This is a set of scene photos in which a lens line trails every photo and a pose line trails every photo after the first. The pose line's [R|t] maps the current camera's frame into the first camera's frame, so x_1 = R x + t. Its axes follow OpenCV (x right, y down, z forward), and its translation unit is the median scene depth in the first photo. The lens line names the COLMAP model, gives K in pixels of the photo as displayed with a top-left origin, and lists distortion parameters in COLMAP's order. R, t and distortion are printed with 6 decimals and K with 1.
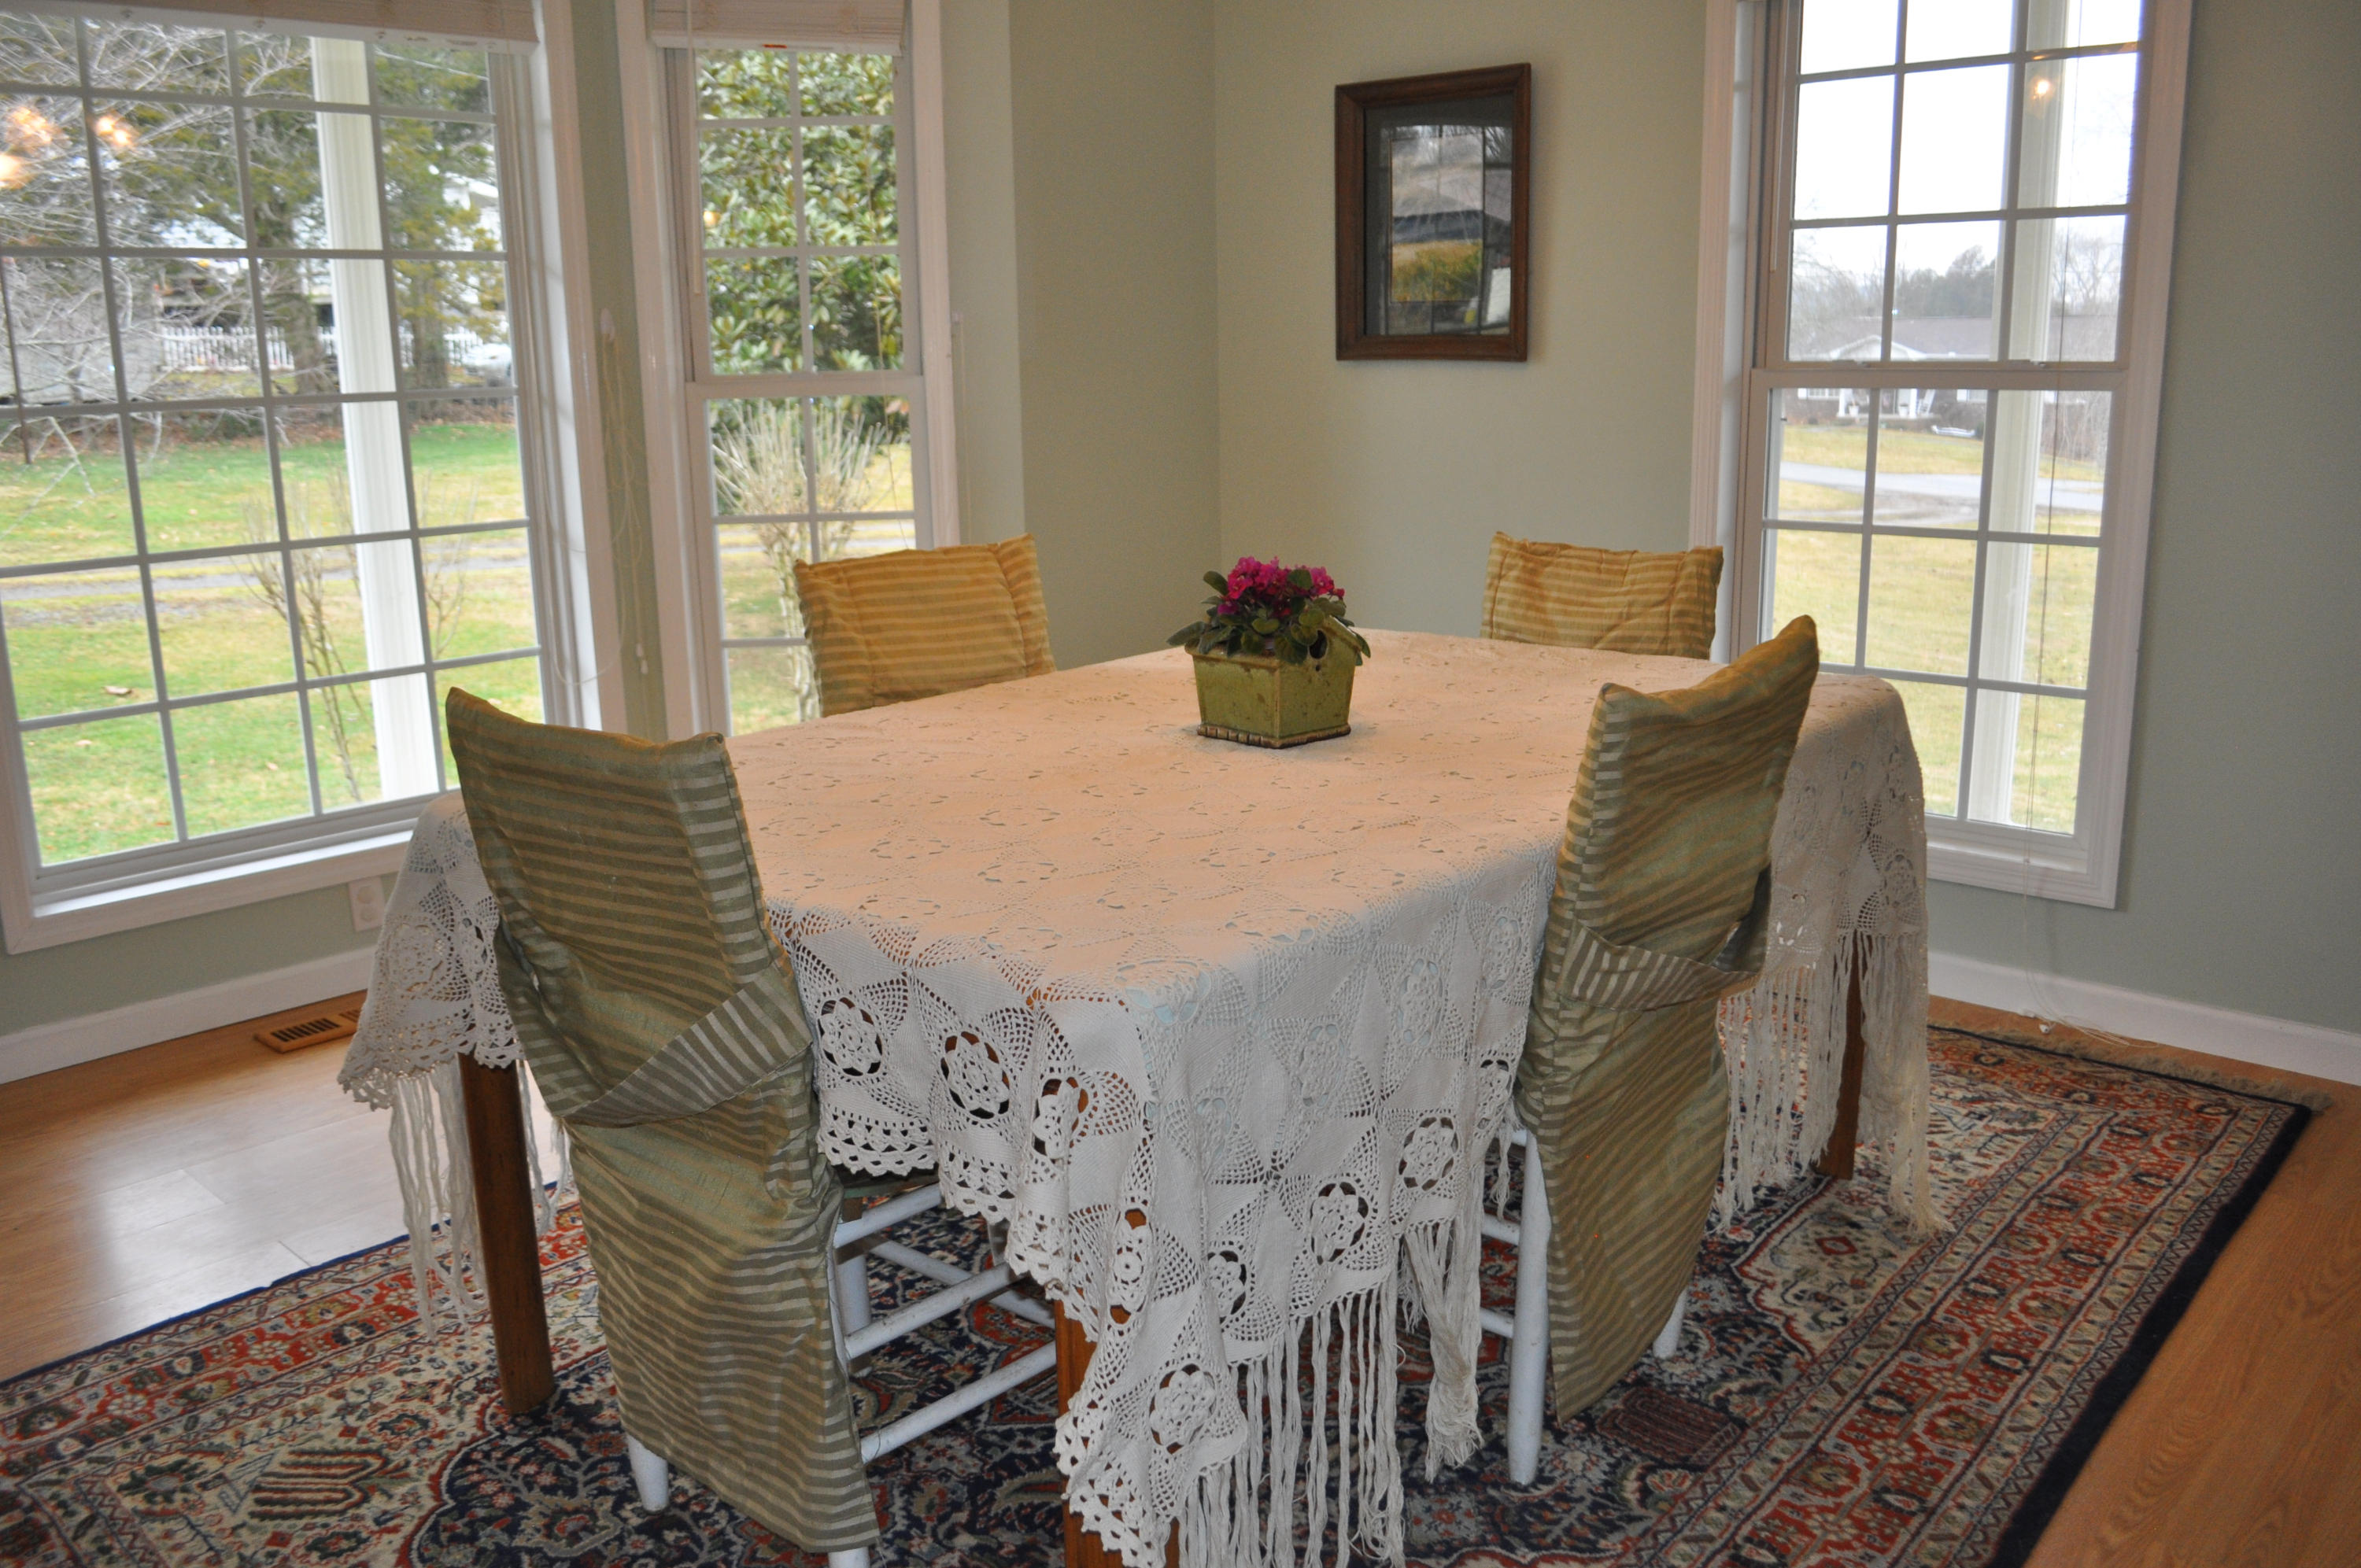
lens RADIAL K [[1840.3, 0, 1183.1], [0, 1840.3, 783.9], [0, 0, 1]] dist [-0.086896, 0.014790]
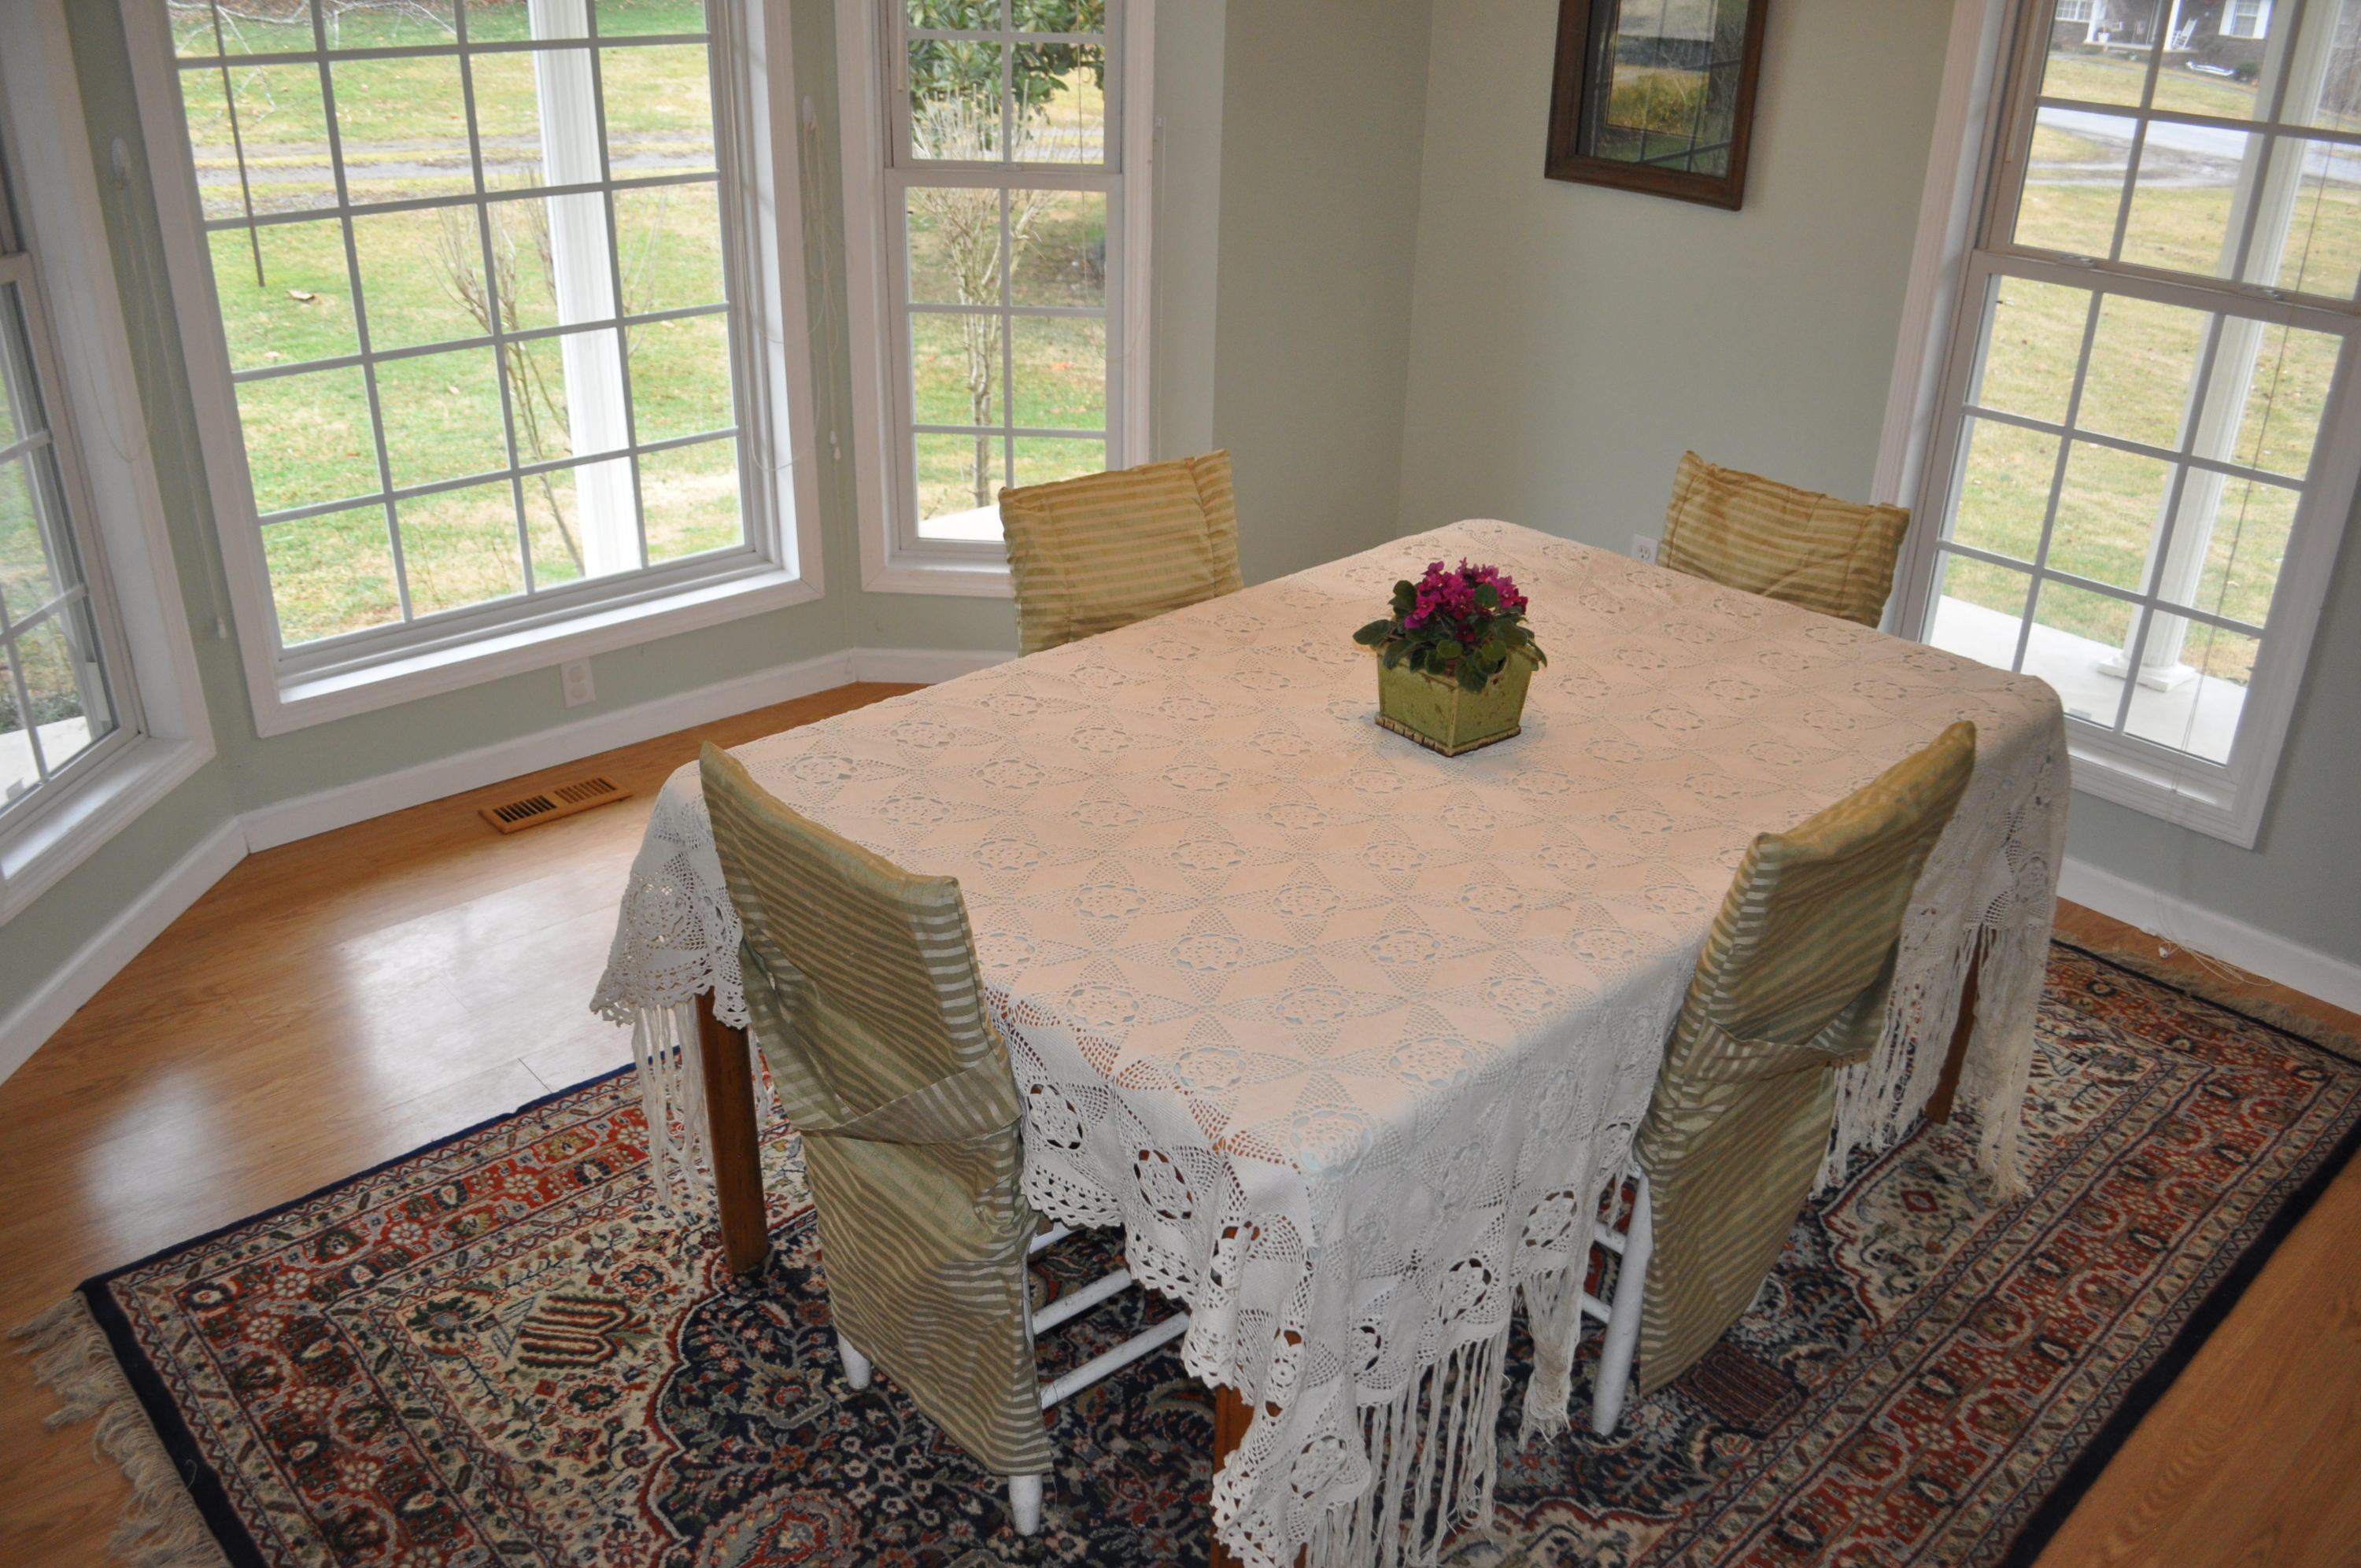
lens RADIAL K [[1840.3, 0, 1184.0], [0, 1840.3, 792.1], [0, 0, 1]] dist [-0.086896, 0.014790]
pose [[0.994363, 0.078580, -0.071188, -0.026352], [-0.061513, 0.974378, 0.216340, -0.239013], [0.086364, -0.210742, 0.973719, -0.055823]]
